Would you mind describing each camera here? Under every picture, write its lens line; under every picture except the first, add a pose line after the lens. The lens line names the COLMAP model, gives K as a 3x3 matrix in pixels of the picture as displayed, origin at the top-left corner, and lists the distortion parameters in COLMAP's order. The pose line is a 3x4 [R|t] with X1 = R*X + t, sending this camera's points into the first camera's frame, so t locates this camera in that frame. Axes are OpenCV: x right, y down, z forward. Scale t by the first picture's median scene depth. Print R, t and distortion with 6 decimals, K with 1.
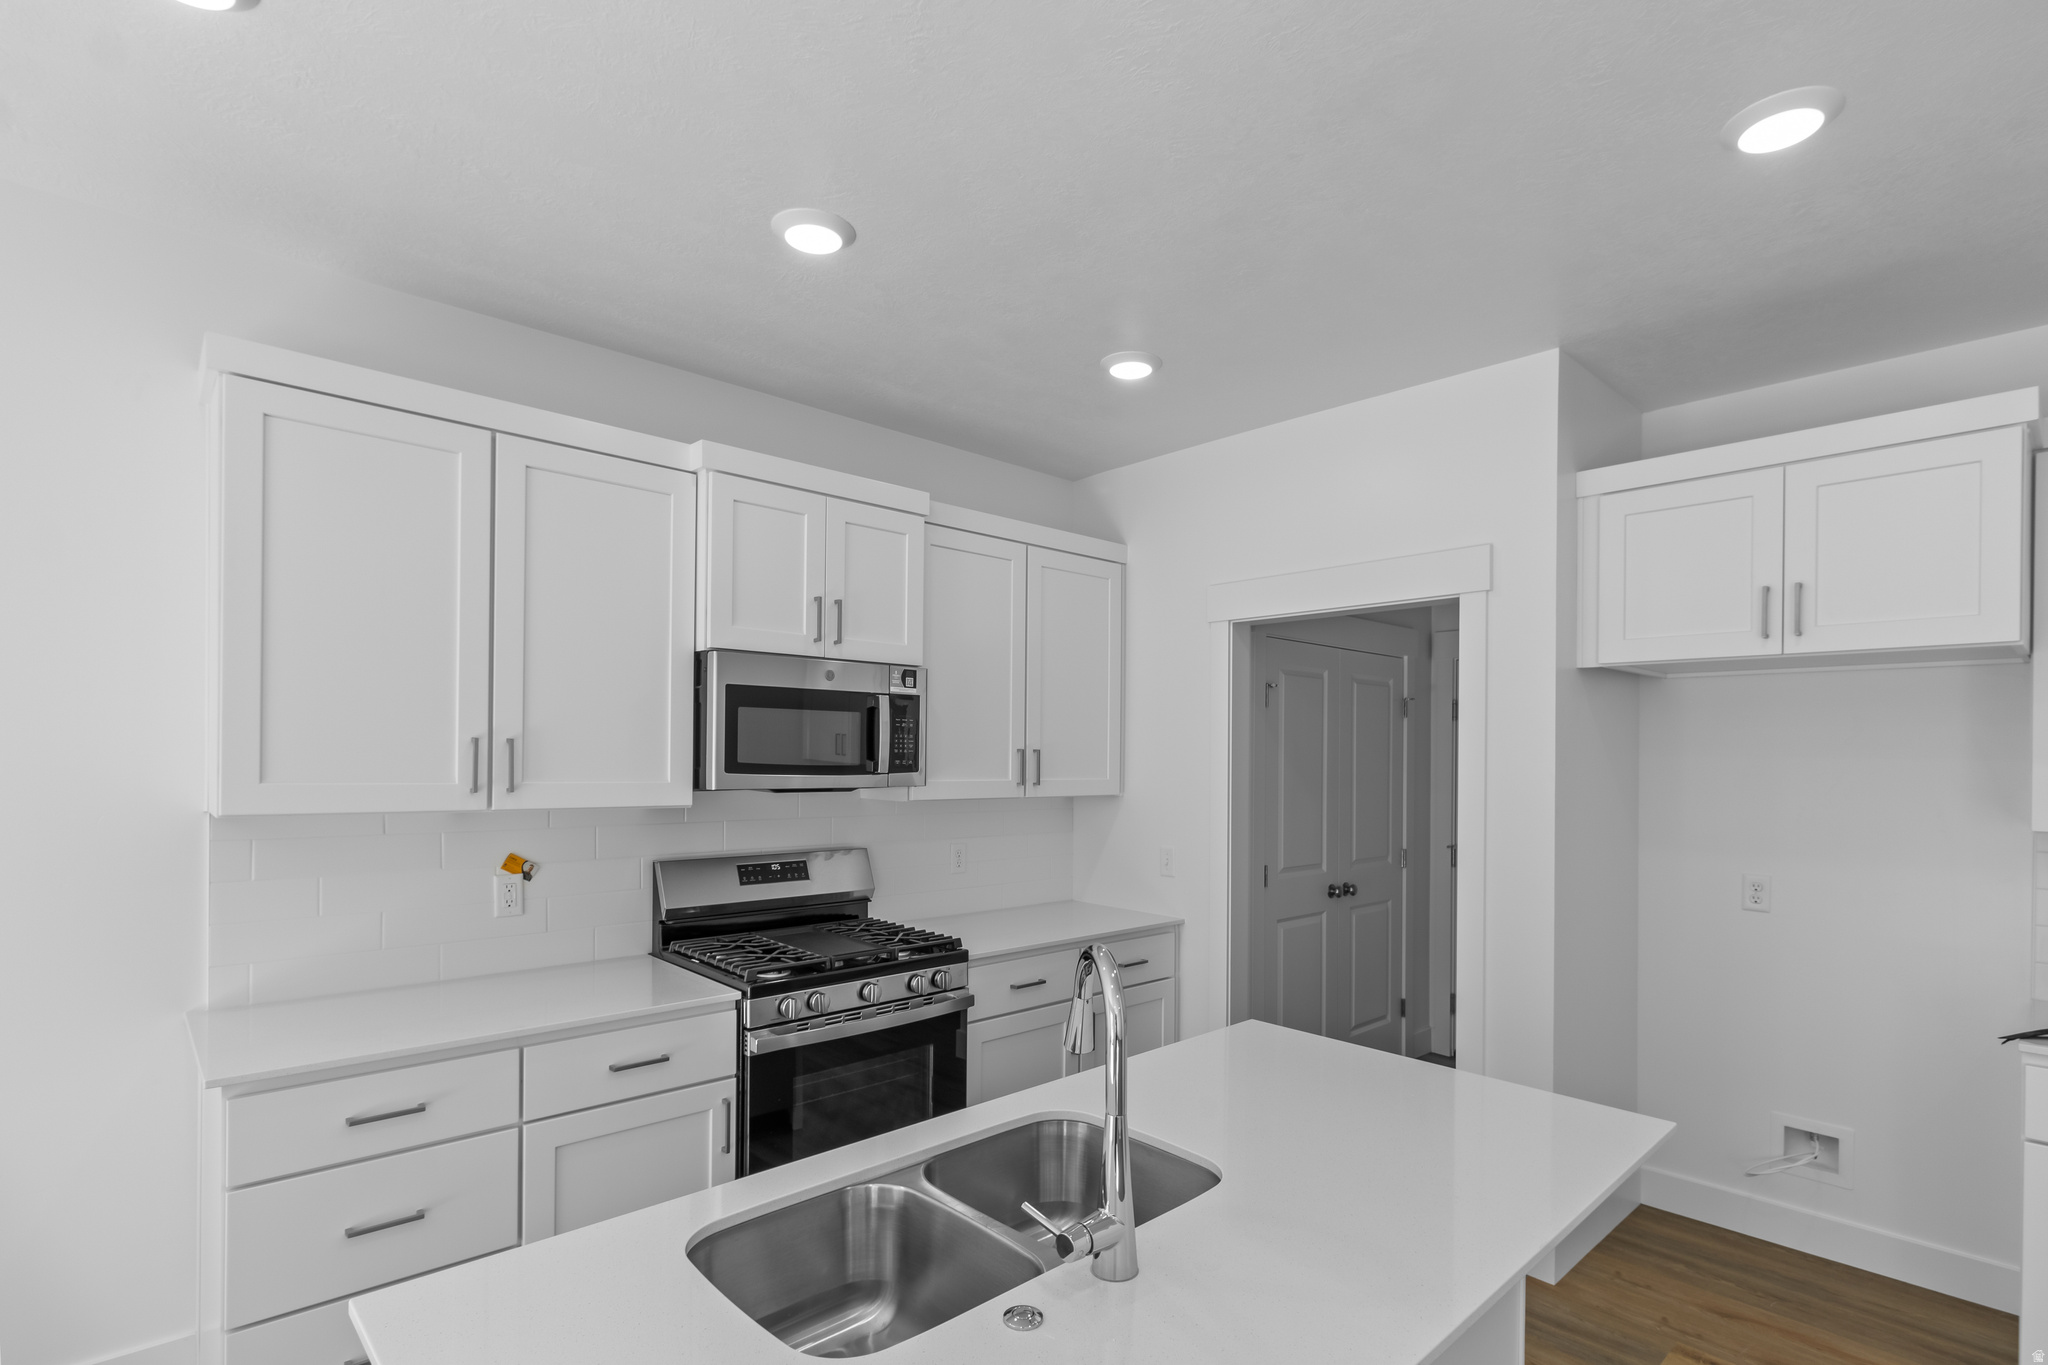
lens RADIAL K [[982.6, 0, 1049.7], [0, 982.6, 754.5], [0, 0, 1]] dist [-0.003597, 0.000867]
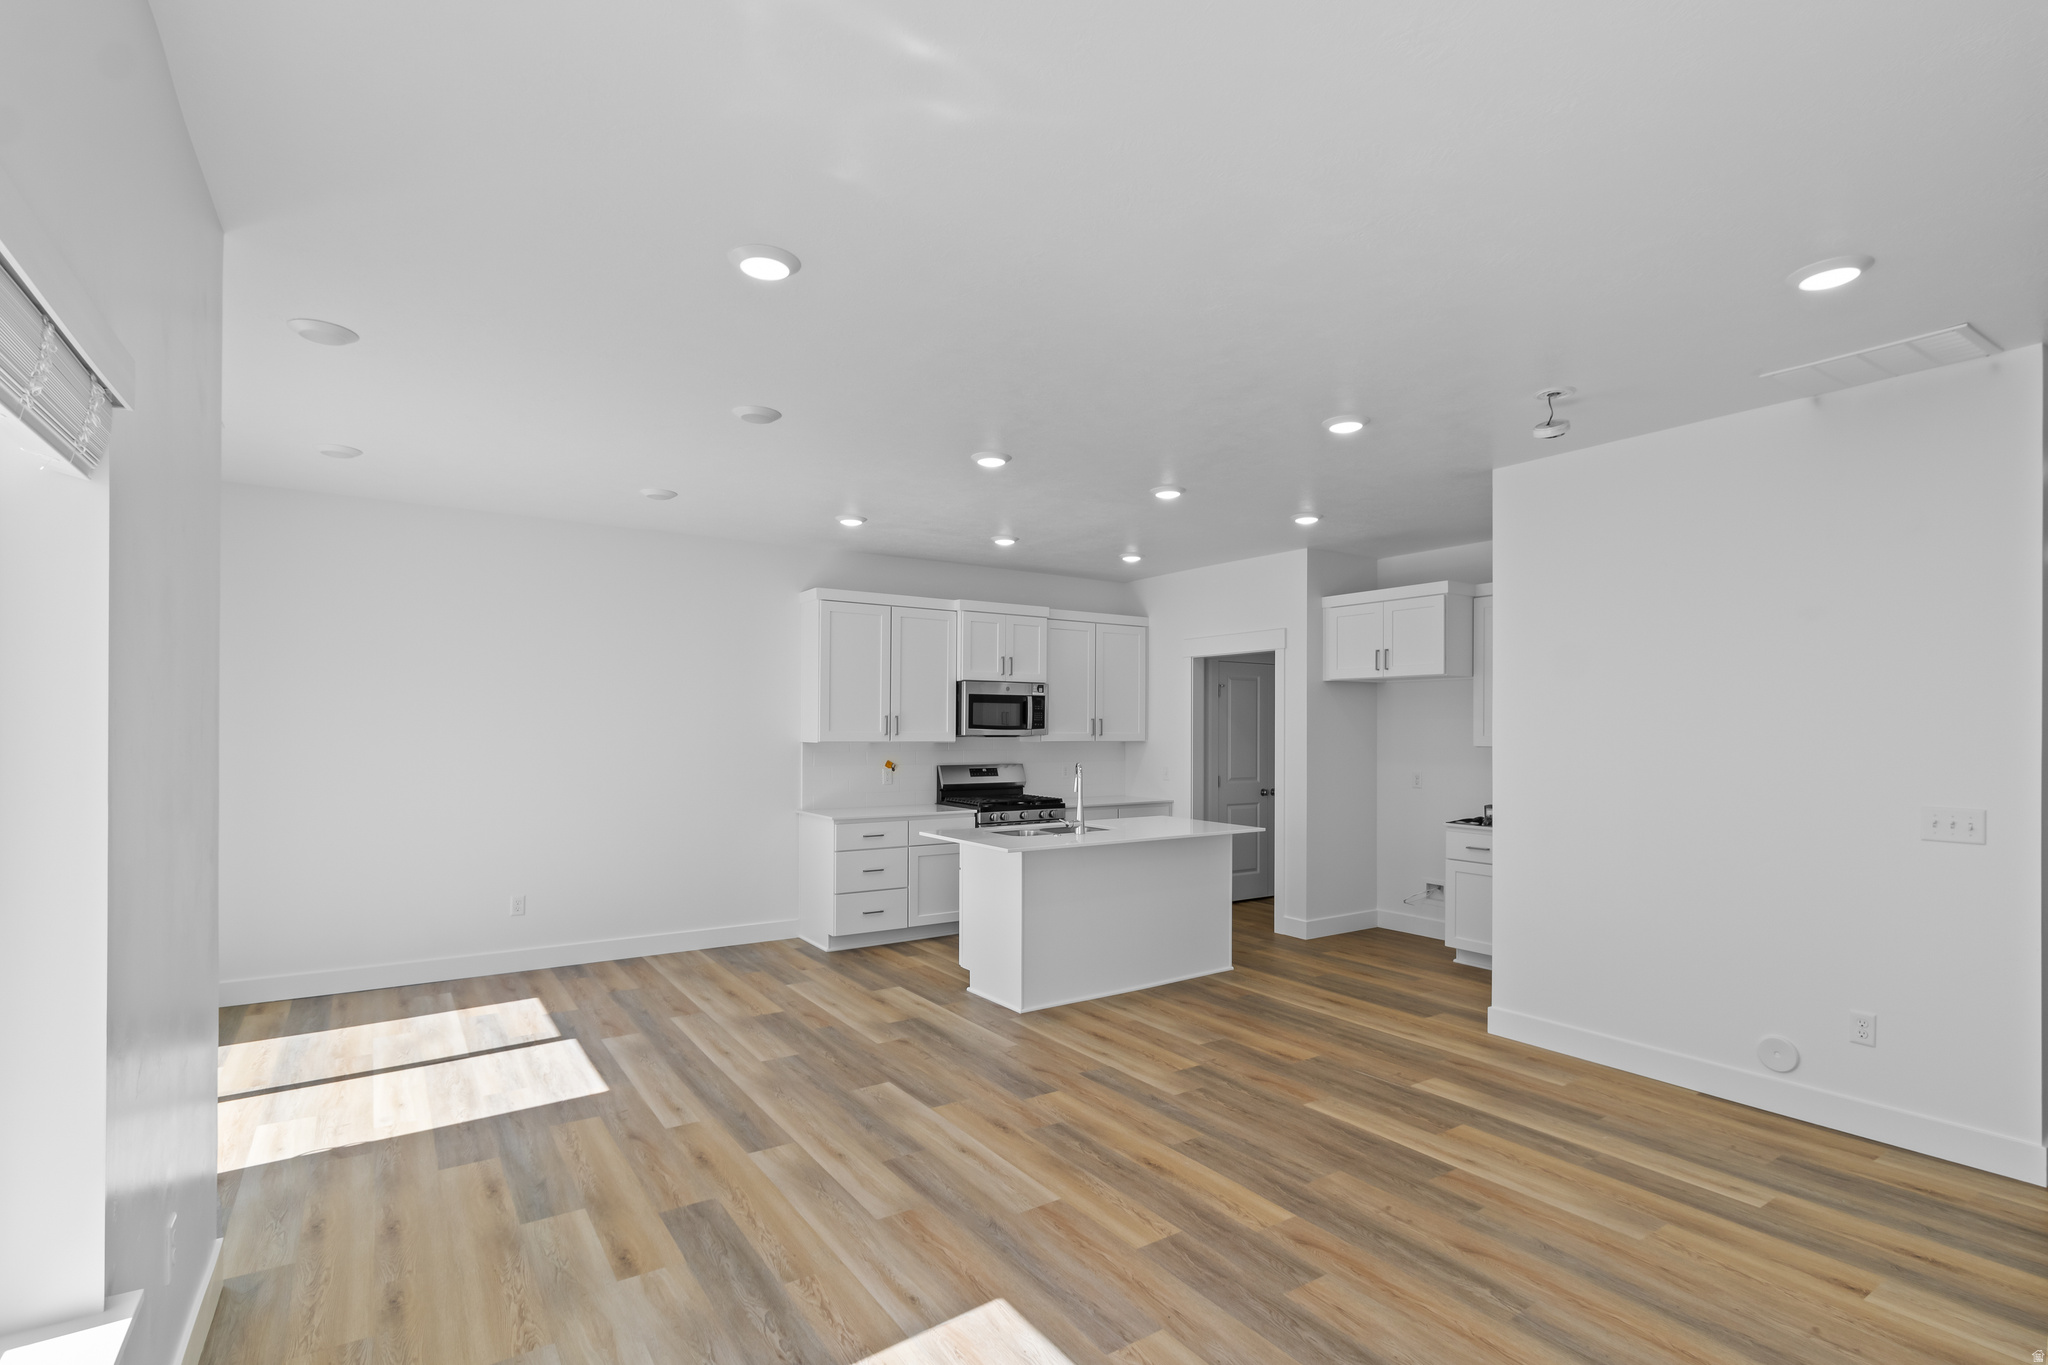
lens RADIAL K [[966.8, 0, 1032.0], [0, 966.8, 725.4], [0, 0, 1]] dist [0.002156, -0.000399]
pose [[0.986187, -0.008285, -0.165428, 0.228856], [0.007745, 0.999962, -0.003904, 0.020087], [0.165454, 0.002569, 0.986214, -1.339792]]
